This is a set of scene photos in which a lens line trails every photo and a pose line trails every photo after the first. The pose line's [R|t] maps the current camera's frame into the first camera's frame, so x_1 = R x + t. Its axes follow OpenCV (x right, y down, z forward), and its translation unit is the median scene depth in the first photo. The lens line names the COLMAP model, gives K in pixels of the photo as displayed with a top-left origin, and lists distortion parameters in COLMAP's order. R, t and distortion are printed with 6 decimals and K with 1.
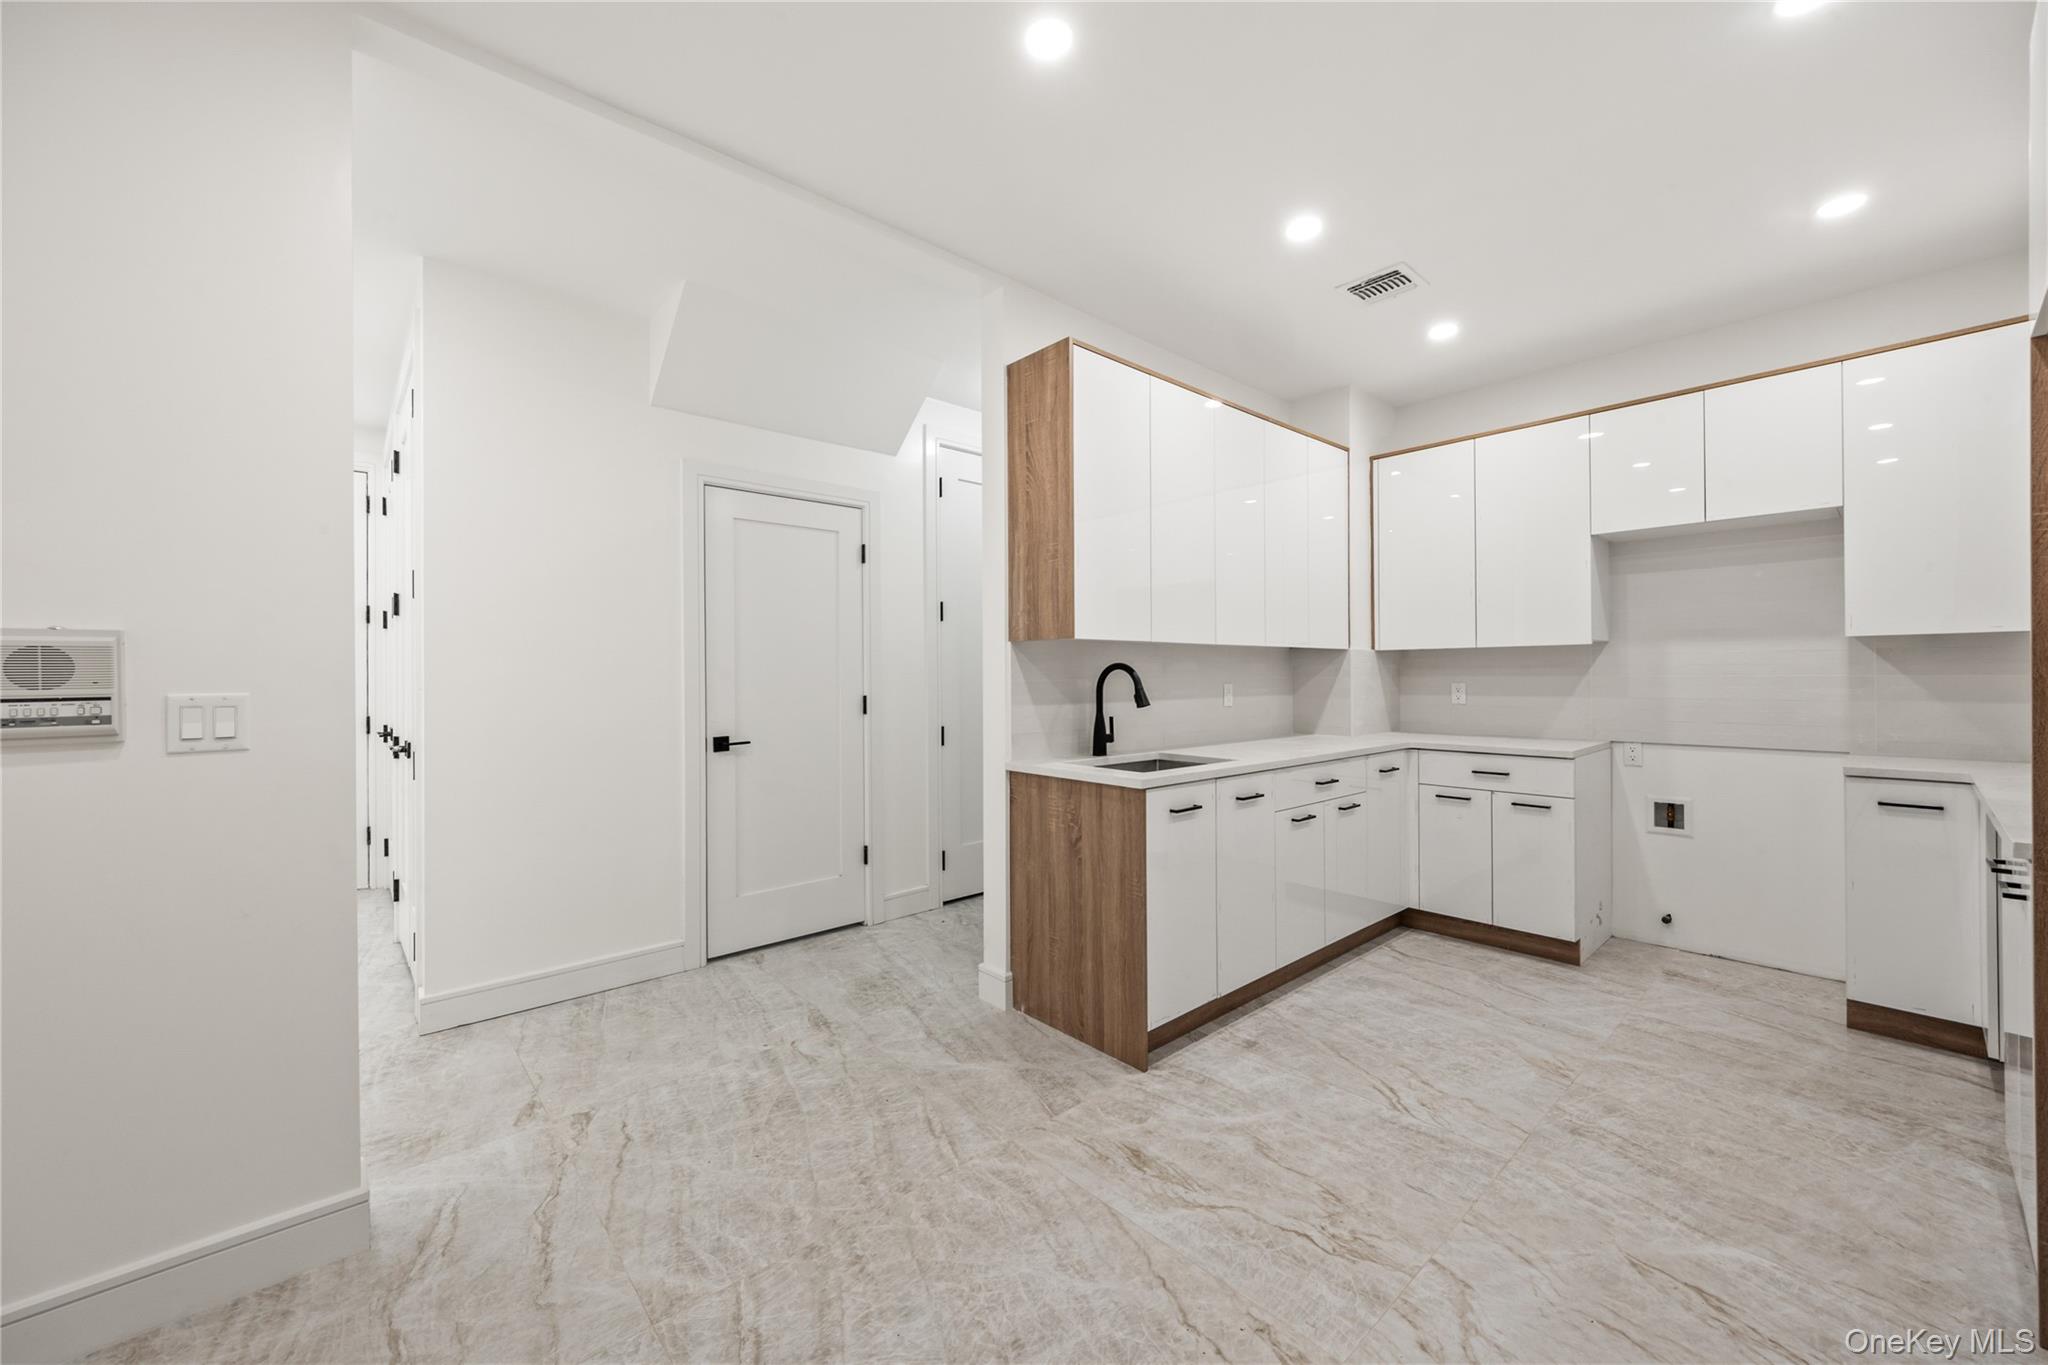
lens RADIAL K [[790.9, 0, 1005.2], [0, 790.9, 671.7], [0, 0, 1]] dist [0.010666, -0.007371]
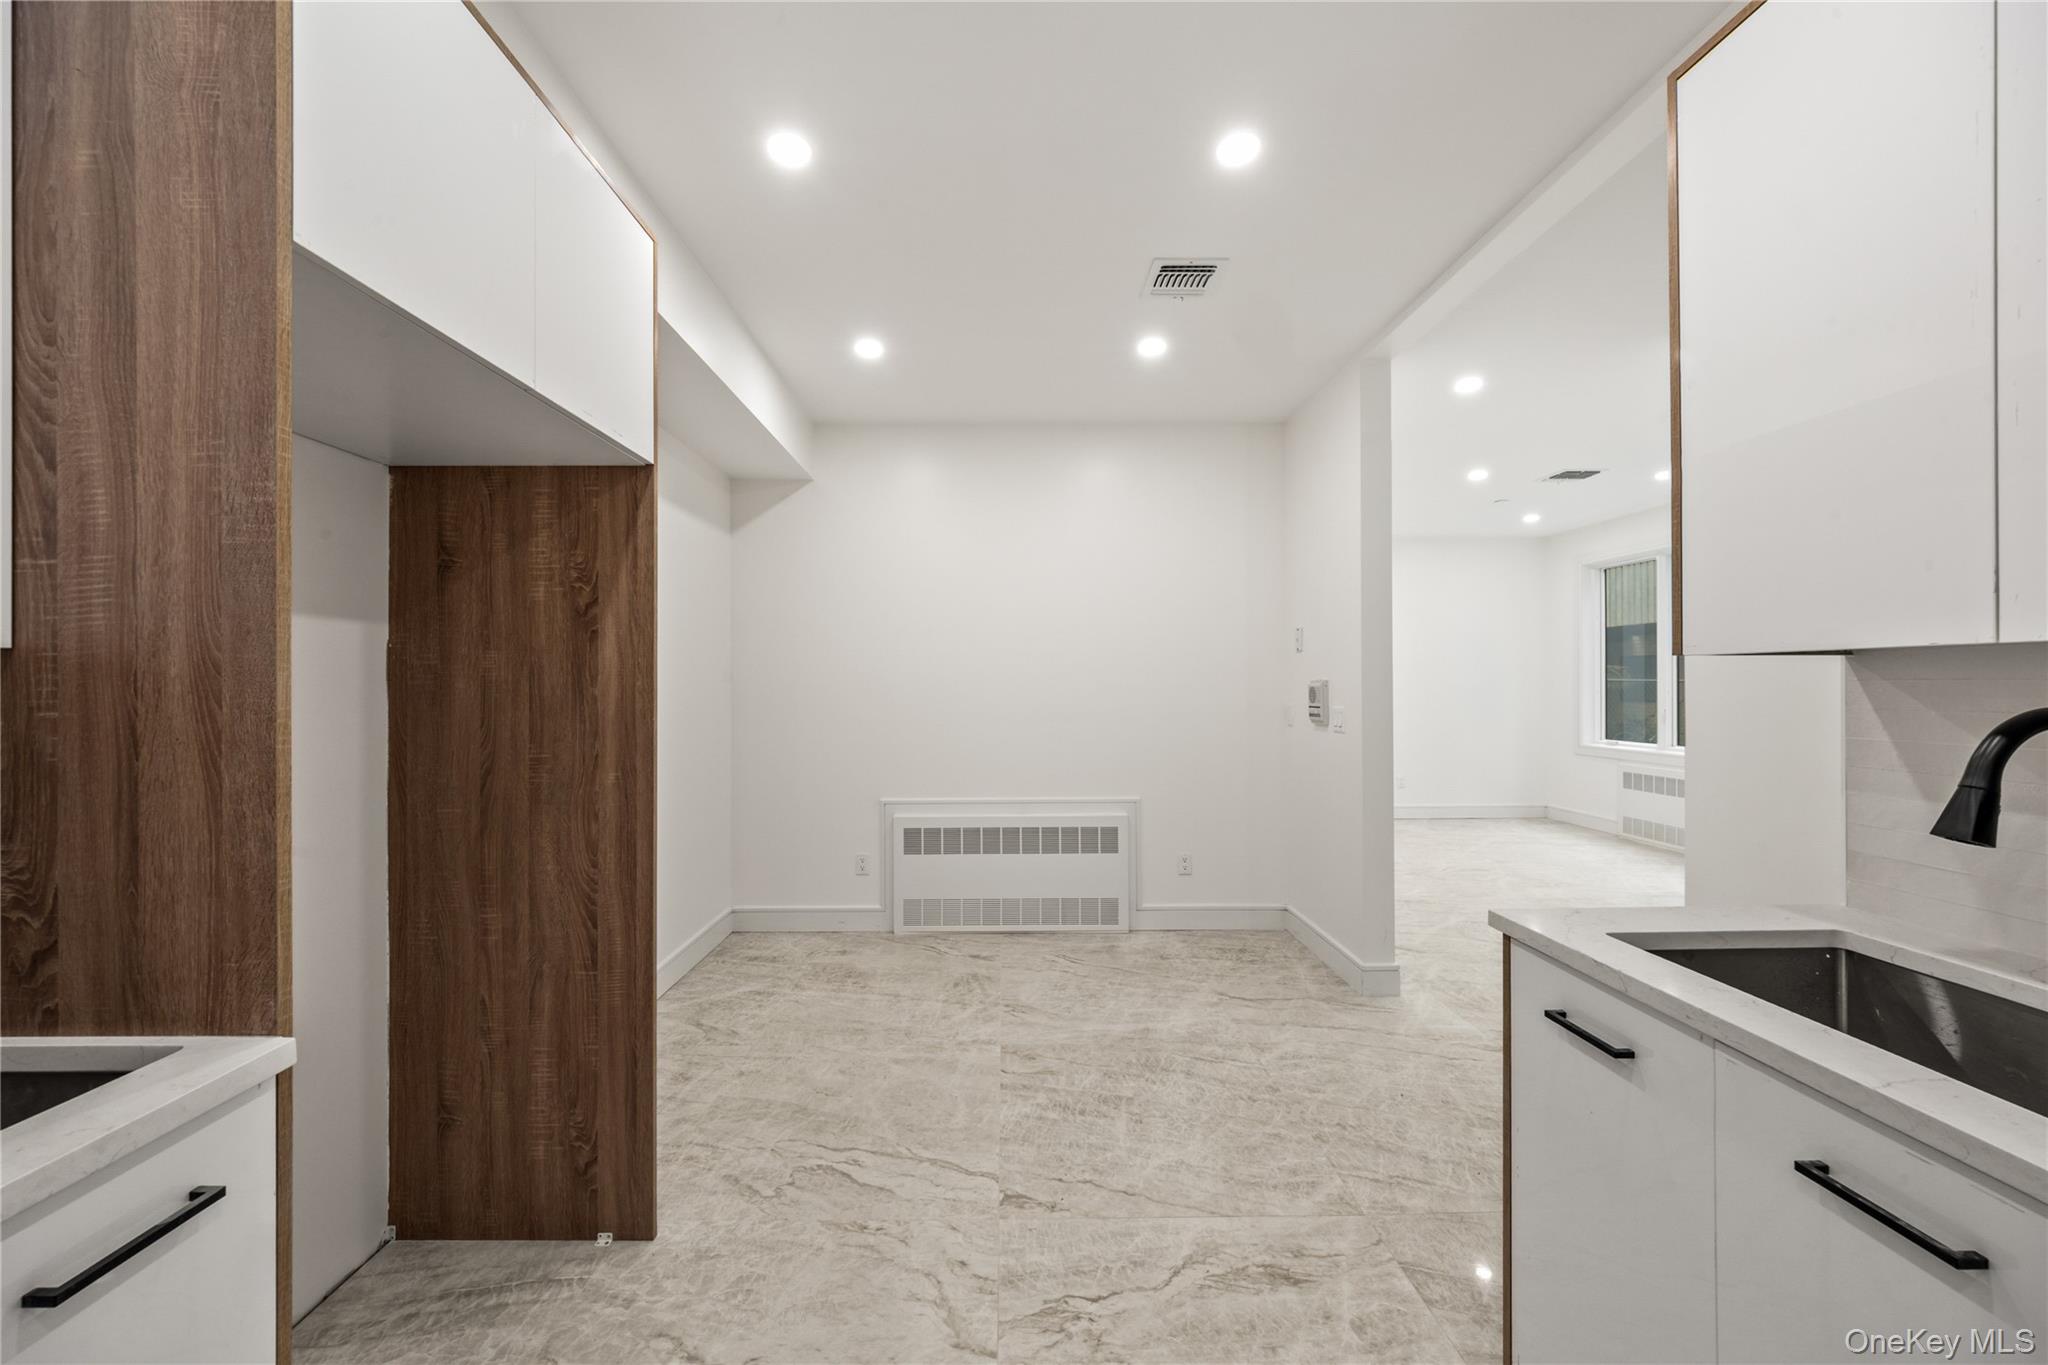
lens RADIAL K [[750.7, 0, 1004.3], [0, 750.7, 683.5], [0, 0, 1]] dist [0.009421, -0.005991]
pose [[-0.654233, 0.006778, -0.756263, 0.731440], [0.011011, 0.999939, -0.000564, -0.027876], [0.756213, -0.008696, -0.654268, 0.976441]]
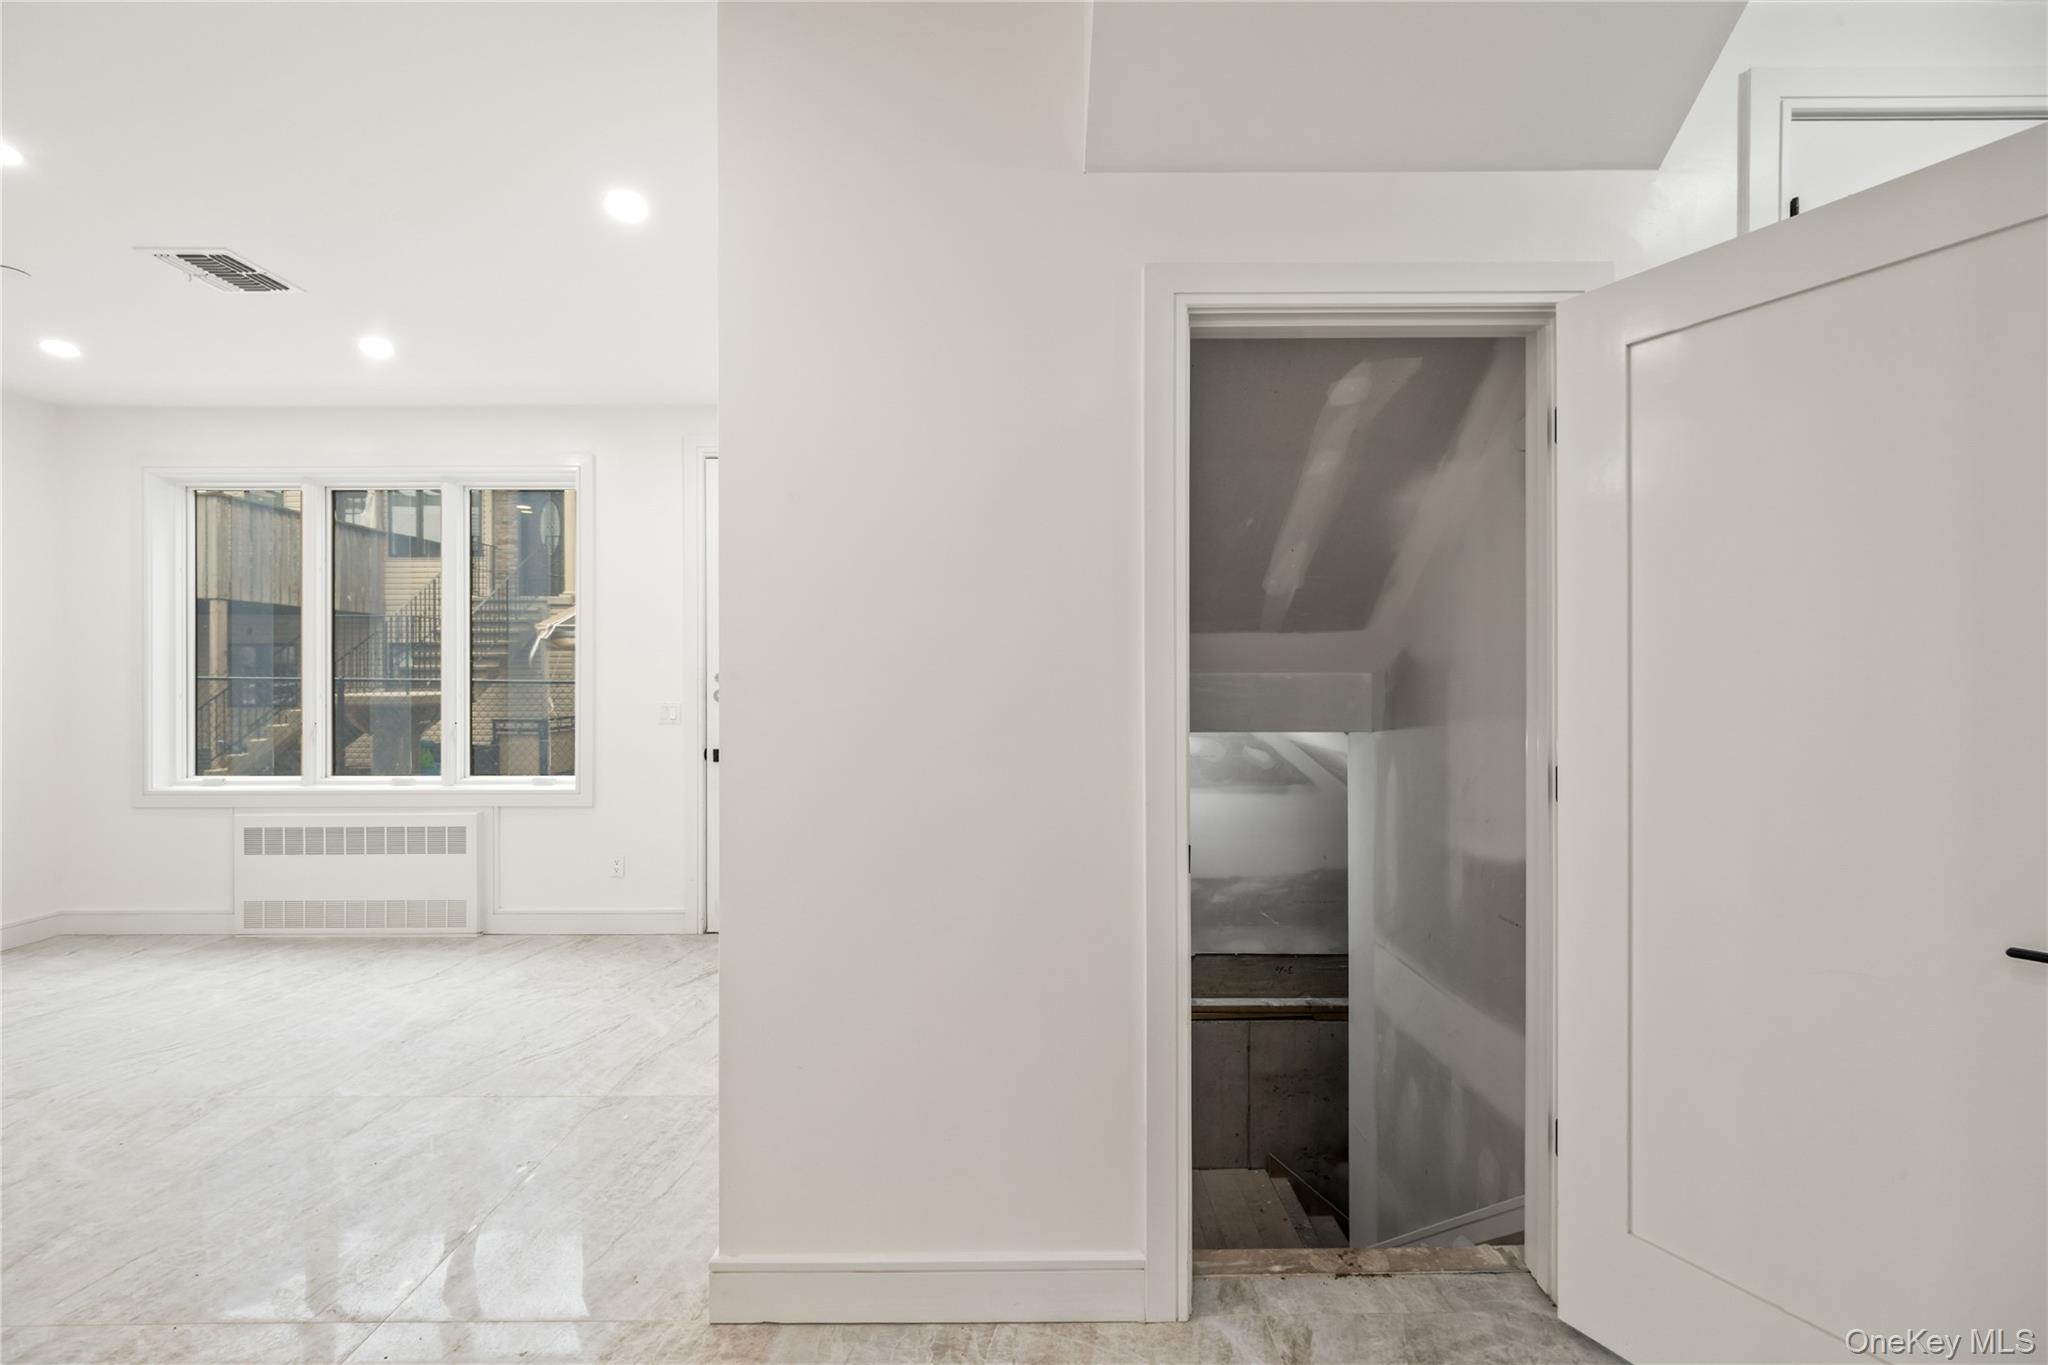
lens RADIAL K [[818.7, 0, 1024.0], [0, 818.7, 682.5], [0, 0, 1]] dist [-0.001088, 0.000019]
pose [[0.758679, 0.007753, -0.651419, -0.165502], [0.000294, 0.999925, 0.012243, -0.025415], [0.651465, -0.009480, 0.758620, 0.693455]]
